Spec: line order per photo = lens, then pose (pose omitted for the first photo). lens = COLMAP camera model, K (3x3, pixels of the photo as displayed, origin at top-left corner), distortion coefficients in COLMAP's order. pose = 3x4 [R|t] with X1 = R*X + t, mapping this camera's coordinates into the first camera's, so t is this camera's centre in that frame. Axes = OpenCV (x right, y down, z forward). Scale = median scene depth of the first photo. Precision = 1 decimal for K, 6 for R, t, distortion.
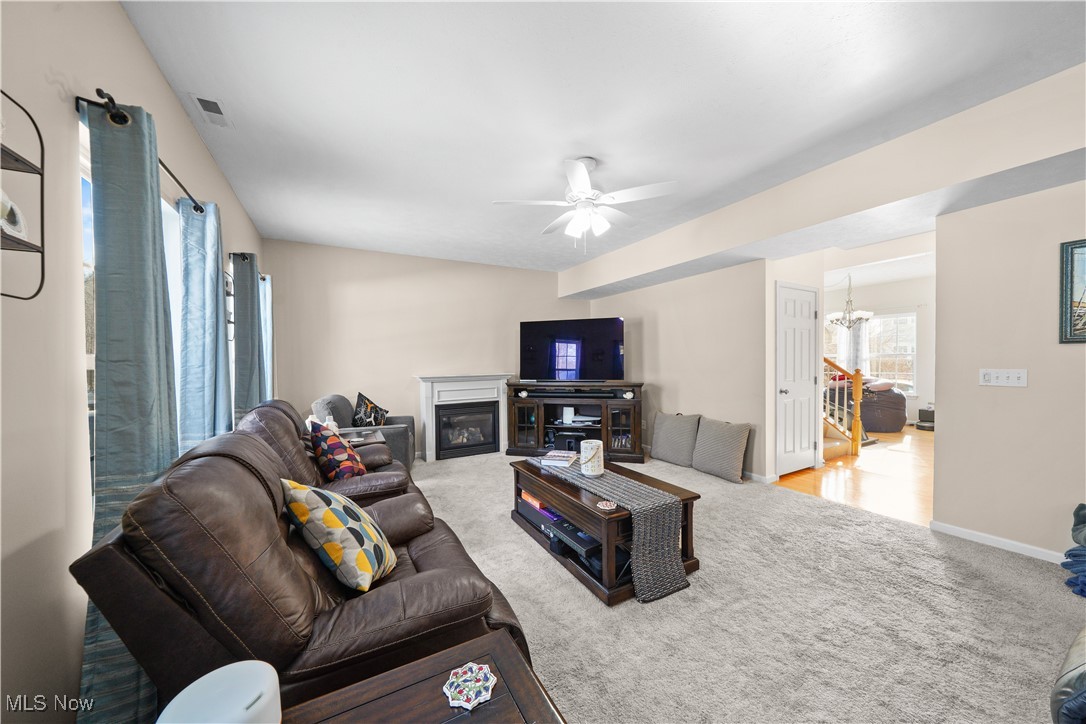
lens RADIAL K [[375.8, 0, 541.2], [0, 375.8, 357.9], [0, 0, 1]] dist [-0.001052, -0.000058]
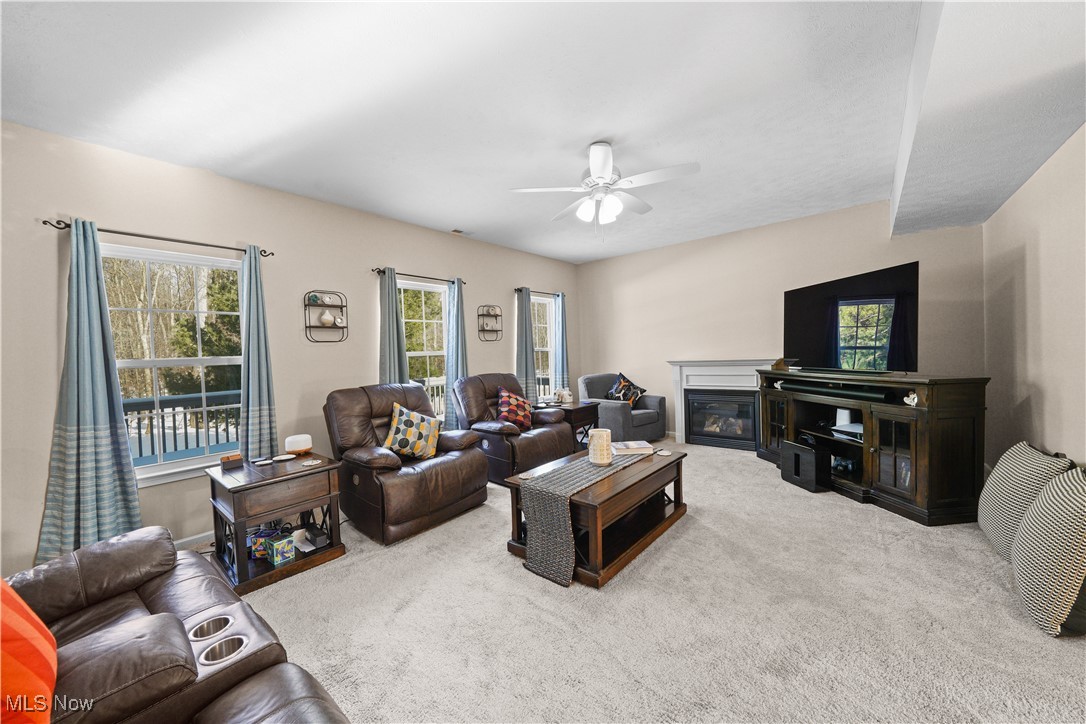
lens RADIAL K [[392.5, 0, 538.4], [0, 392.5, 347.8], [0, 0, 1]] dist [-0.000924, -0.000067]
pose [[0.358892, -0.012819, -0.933291, 0.599767], [0.039997, 0.999198, 0.001656, -0.002109], [0.932522, -0.037923, 0.359117, 0.275859]]
